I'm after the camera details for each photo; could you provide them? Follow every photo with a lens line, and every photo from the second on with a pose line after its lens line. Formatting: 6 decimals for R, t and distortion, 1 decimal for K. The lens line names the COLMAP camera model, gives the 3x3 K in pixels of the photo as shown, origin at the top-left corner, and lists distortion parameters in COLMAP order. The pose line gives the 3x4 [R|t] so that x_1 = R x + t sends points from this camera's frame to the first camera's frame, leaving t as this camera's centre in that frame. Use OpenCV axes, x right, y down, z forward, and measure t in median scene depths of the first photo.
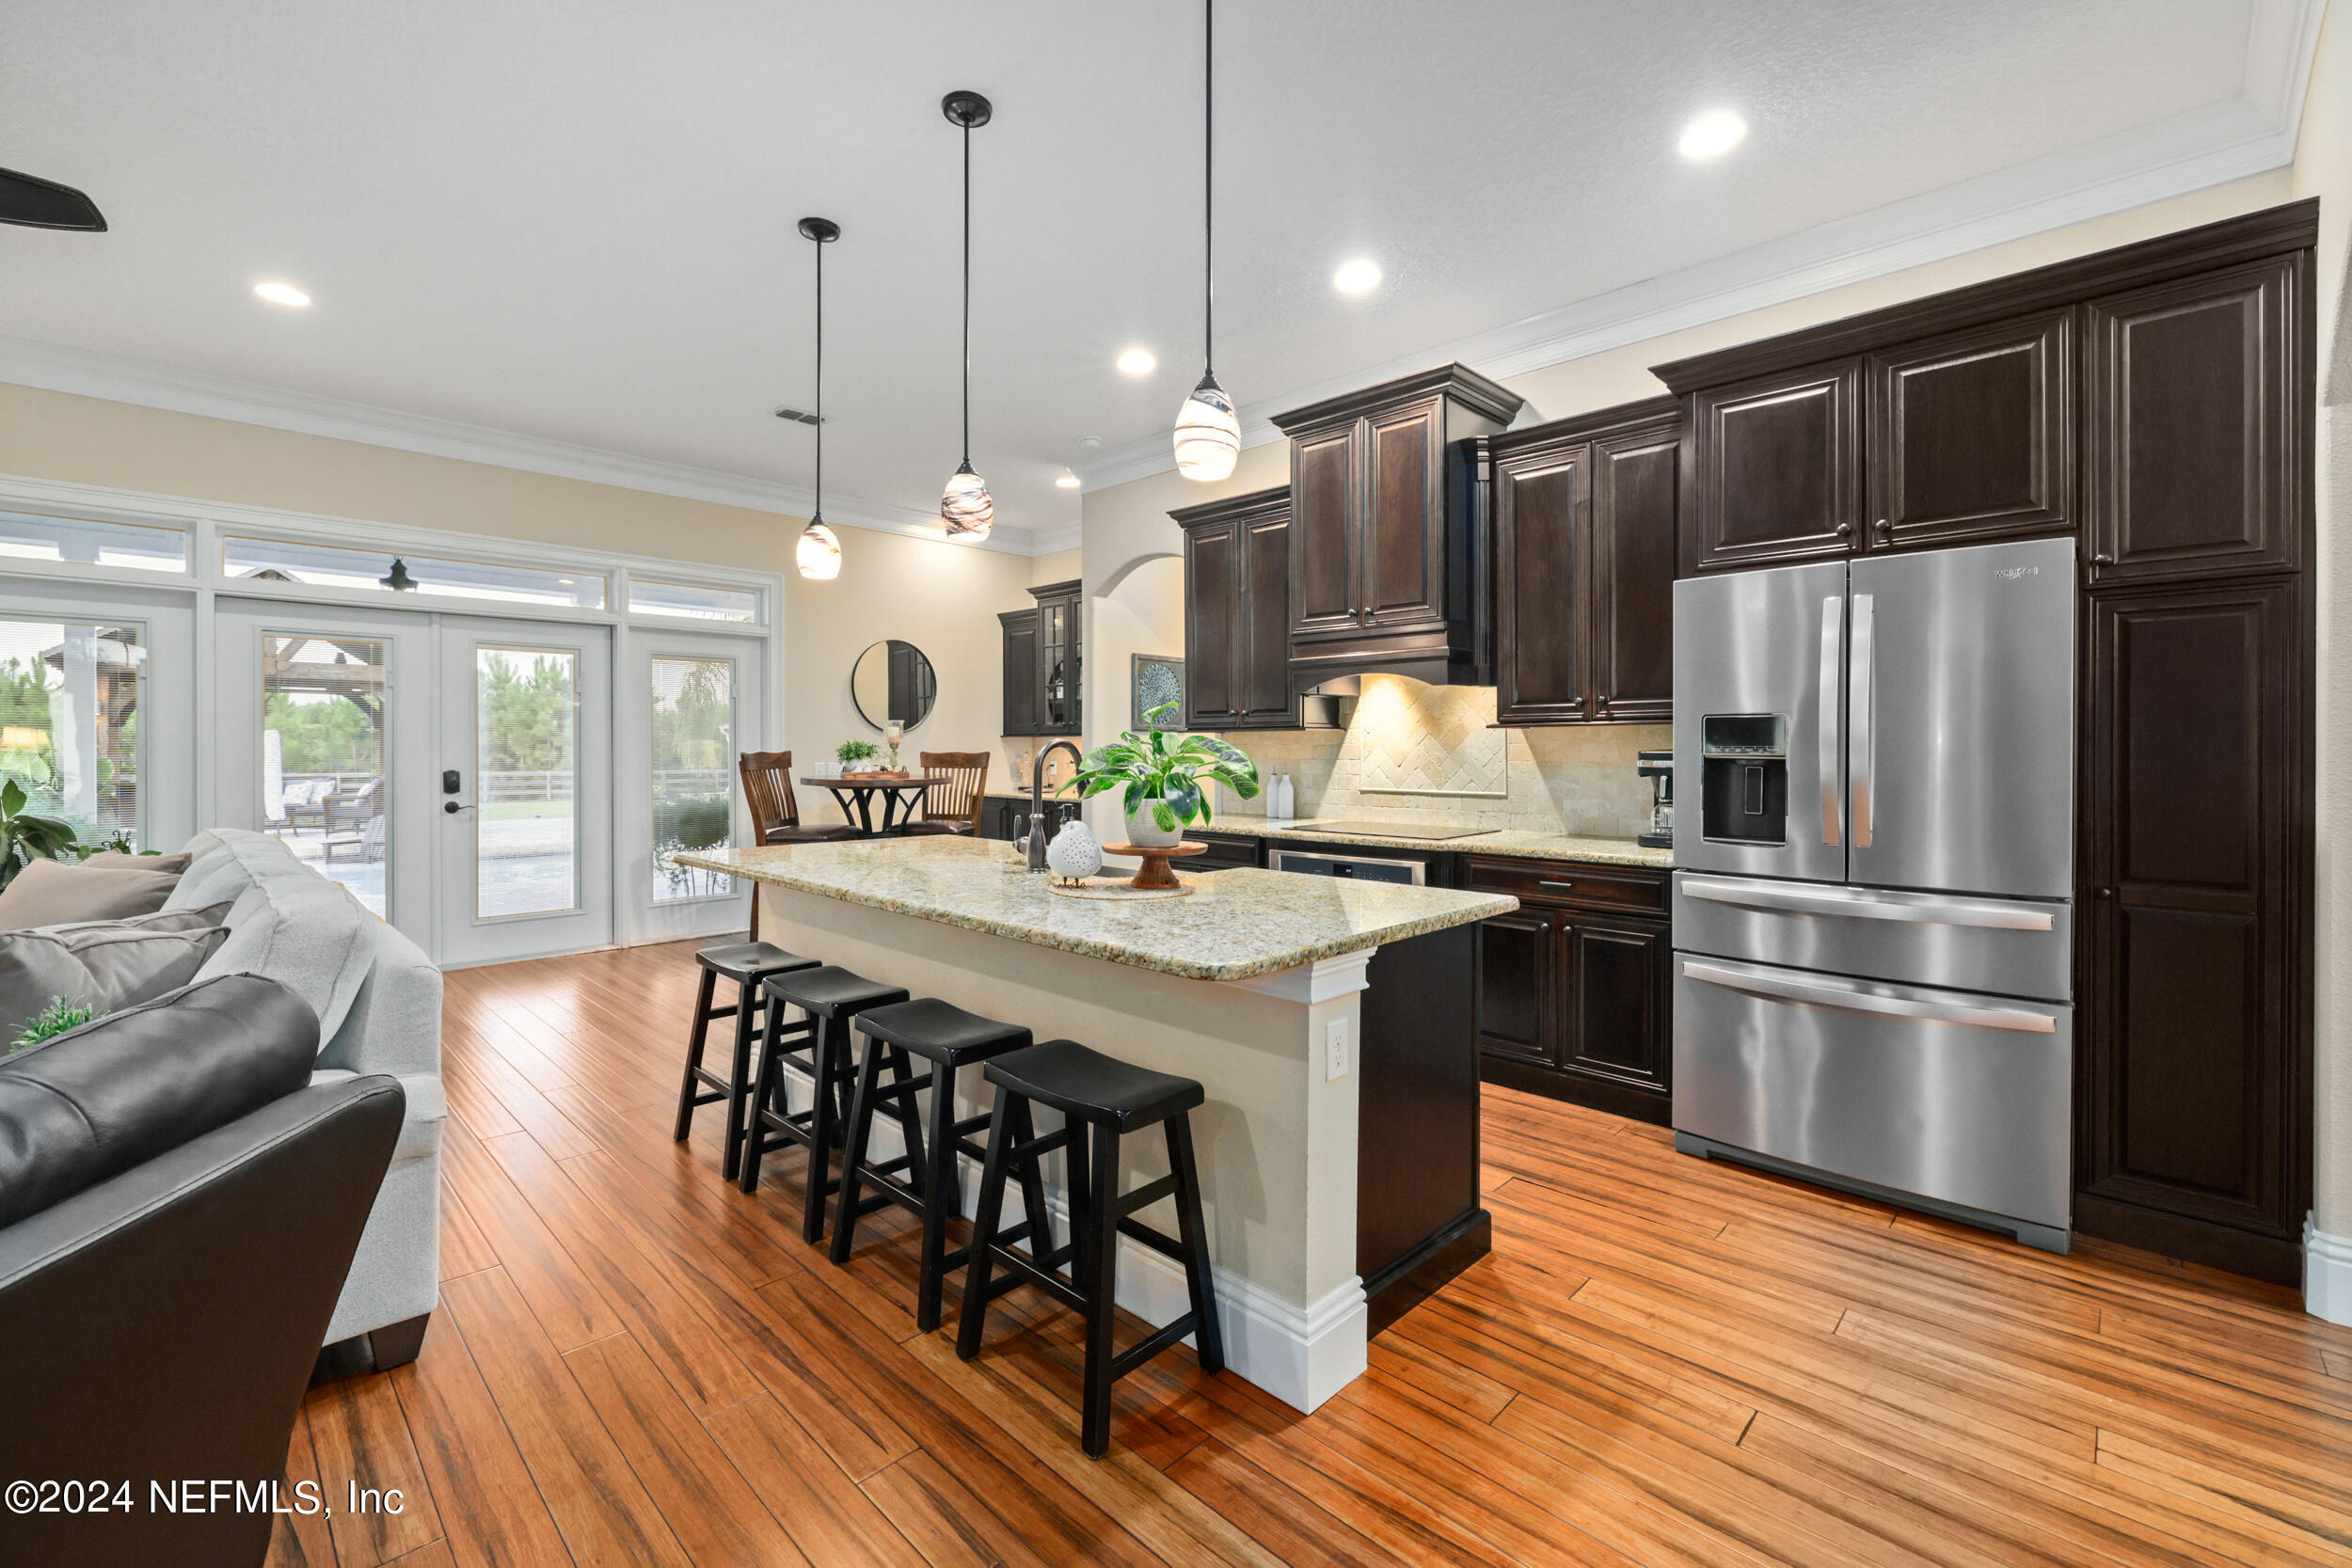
lens RADIAL K [[989.4, 0, 1161.1], [0, 989.4, 754.6], [0, 0, 1]] dist [-0.004018, 0.001283]
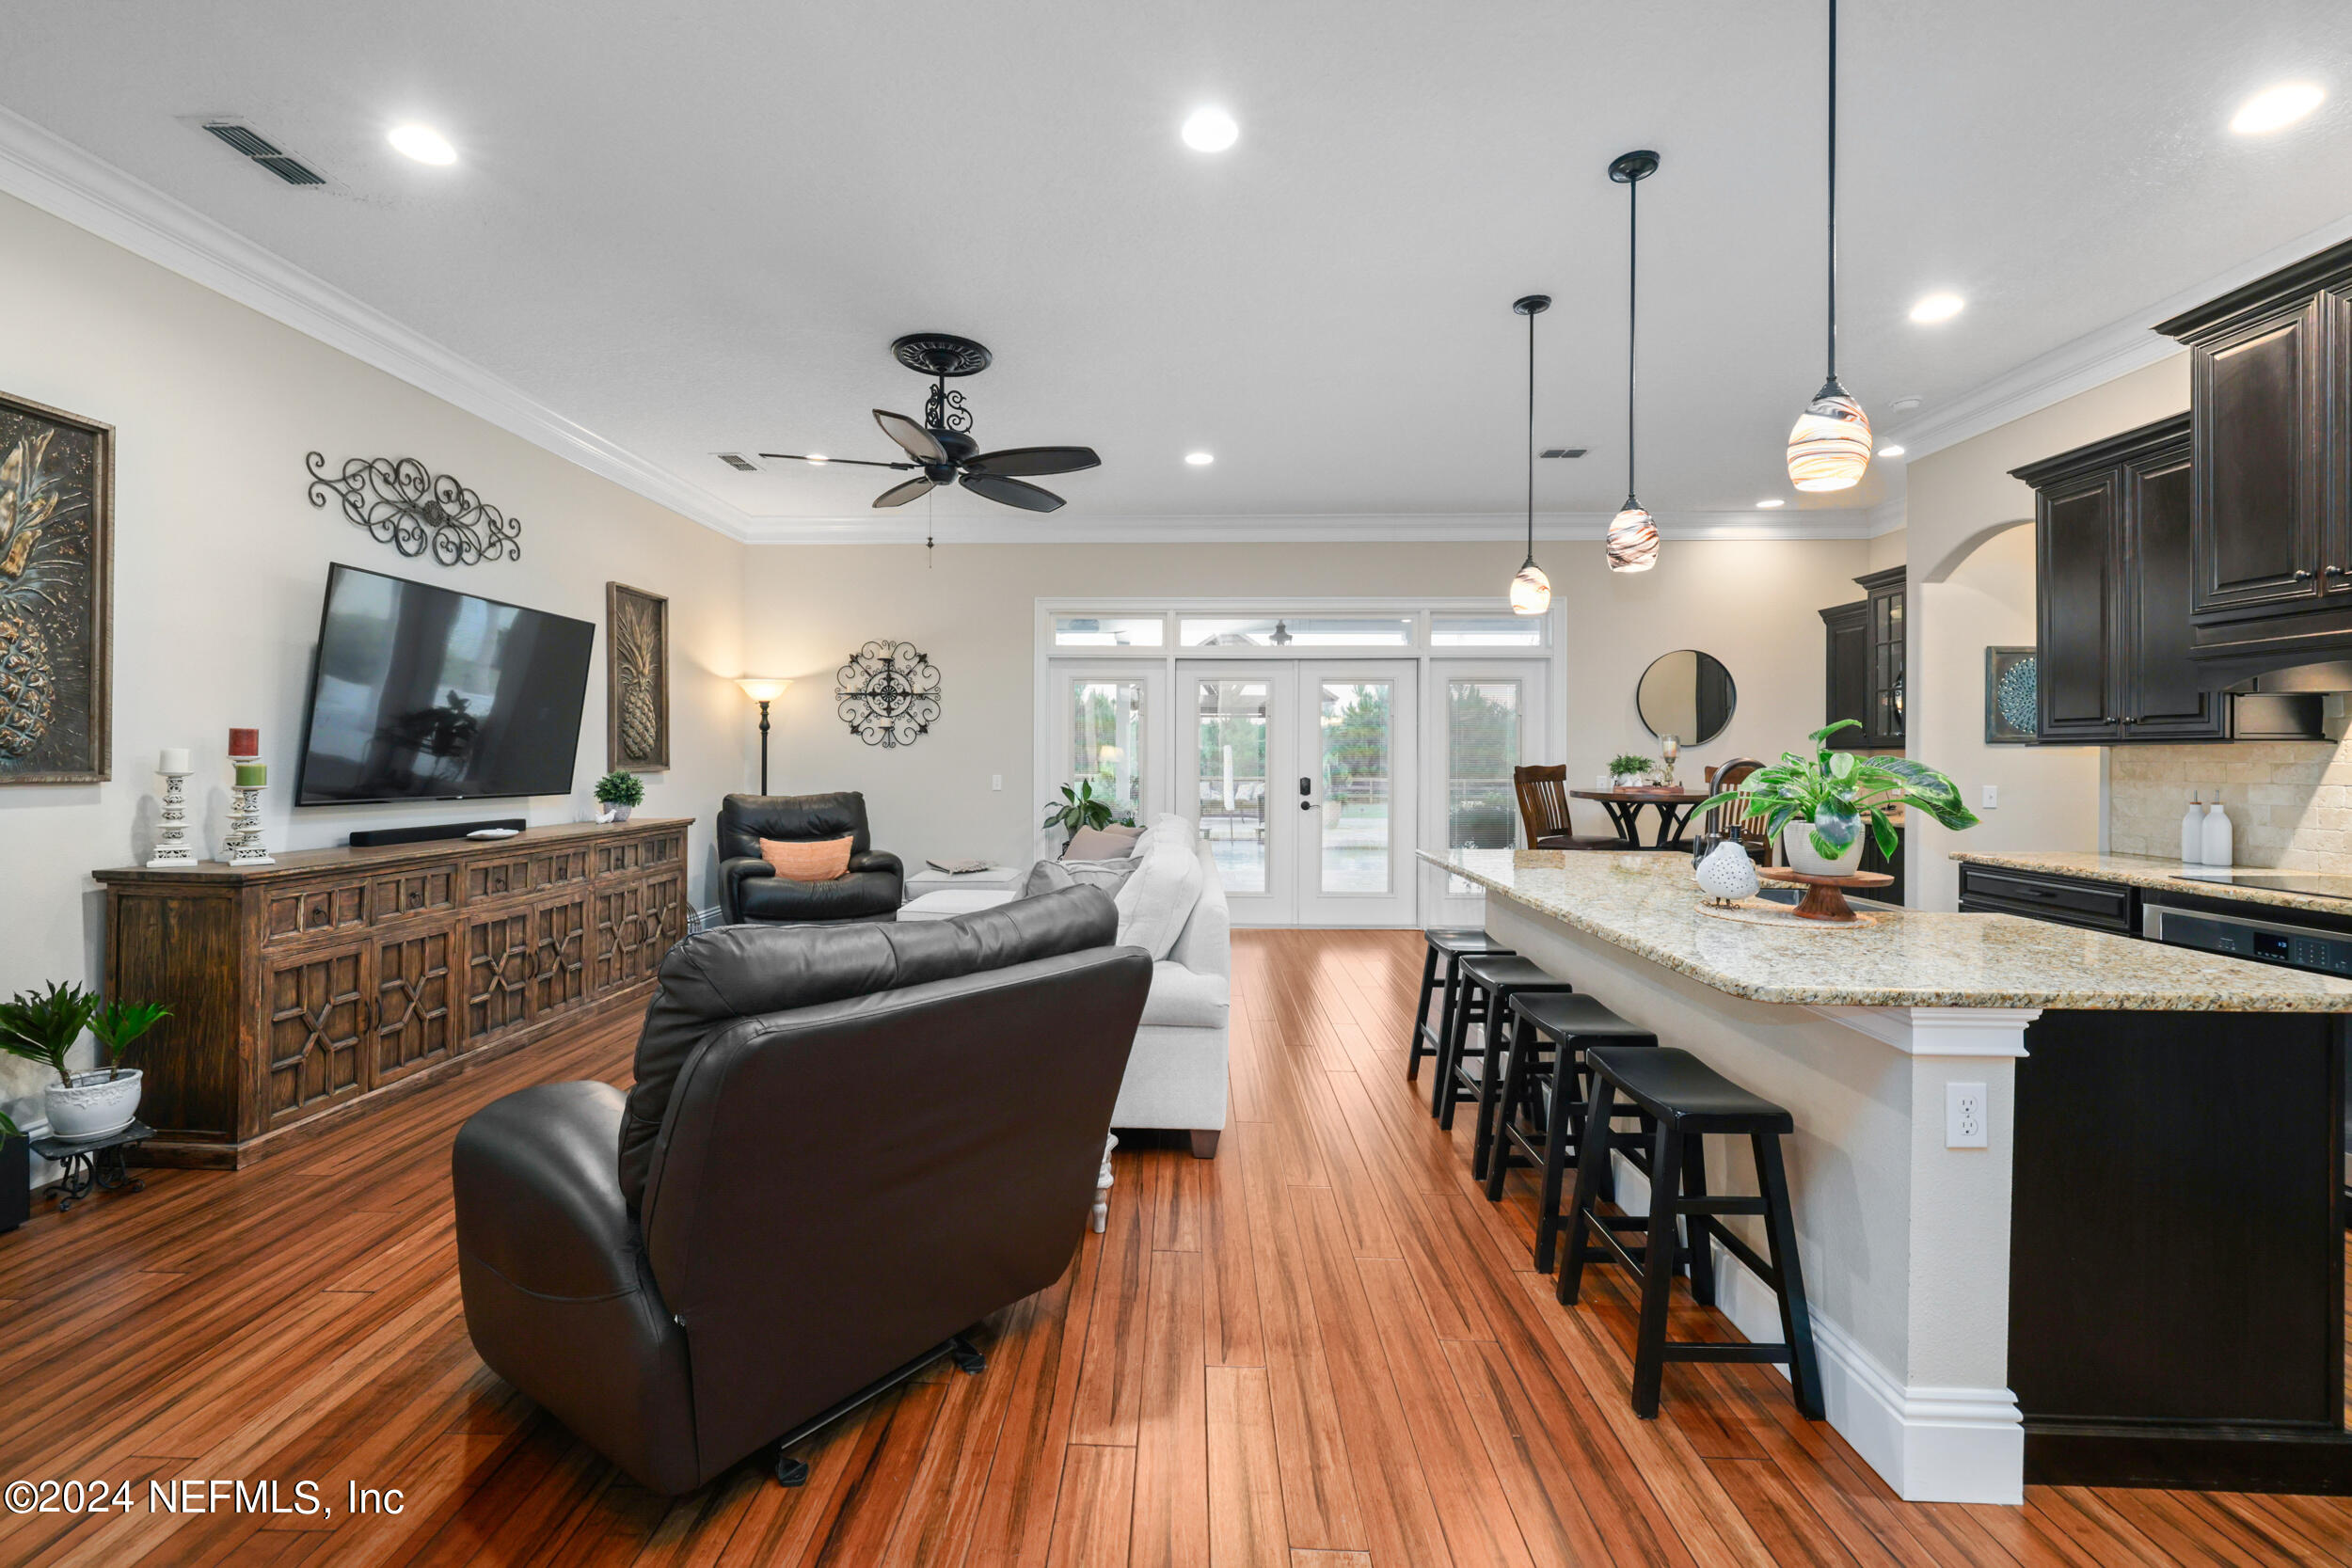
lens RADIAL K [[989.4, 0, 1150.2], [0, 989.4, 751.9], [0, 0, 1]] dist [-0.004018, 0.001283]
pose [[0.676514, -0.000935, -0.736429, 0.166987], [-0.008630, 0.999920, -0.009197, -0.005978], [0.736379, 0.012577, 0.676452, -0.069139]]
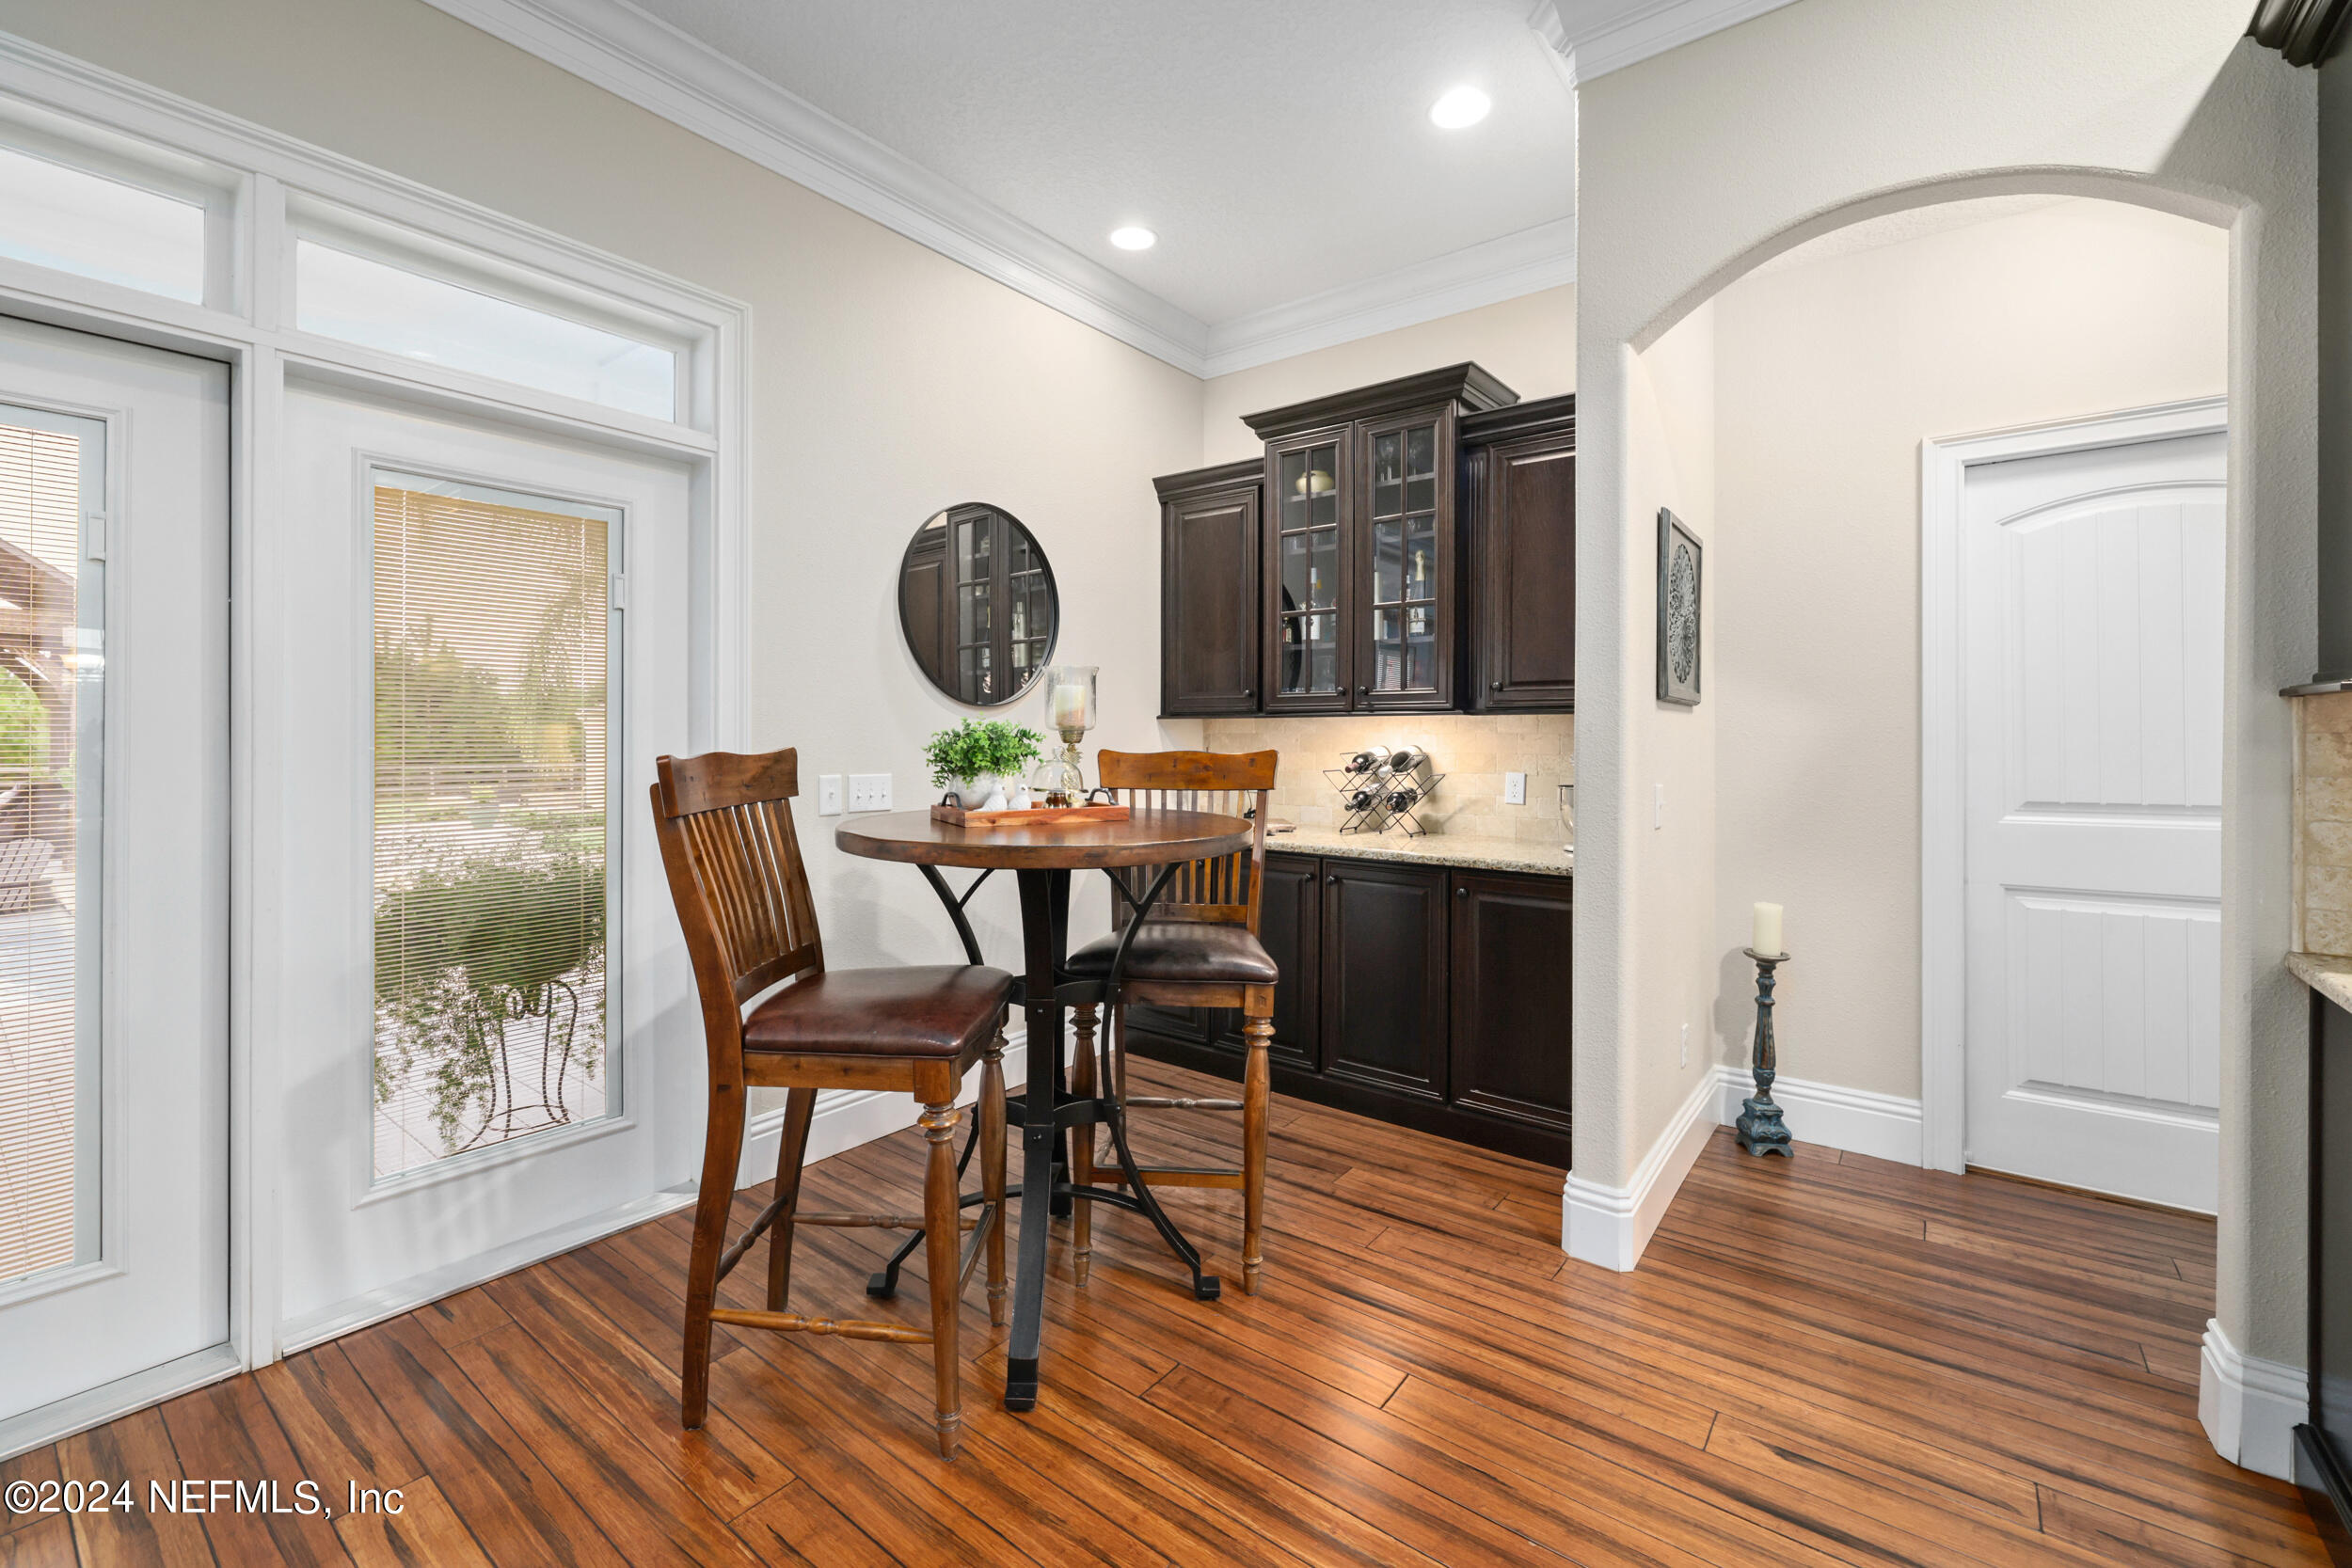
lens RADIAL K [[989.4, 0, 1163.1], [0, 989.4, 737.6], [0, 0, 1]] dist [-0.004018, 0.001283]
pose [[0.993313, 0.002230, 0.115430, -0.457203], [-0.001135, 0.999954, -0.009551, -0.007232], [-0.115446, 0.009356, 0.993270, 1.021507]]
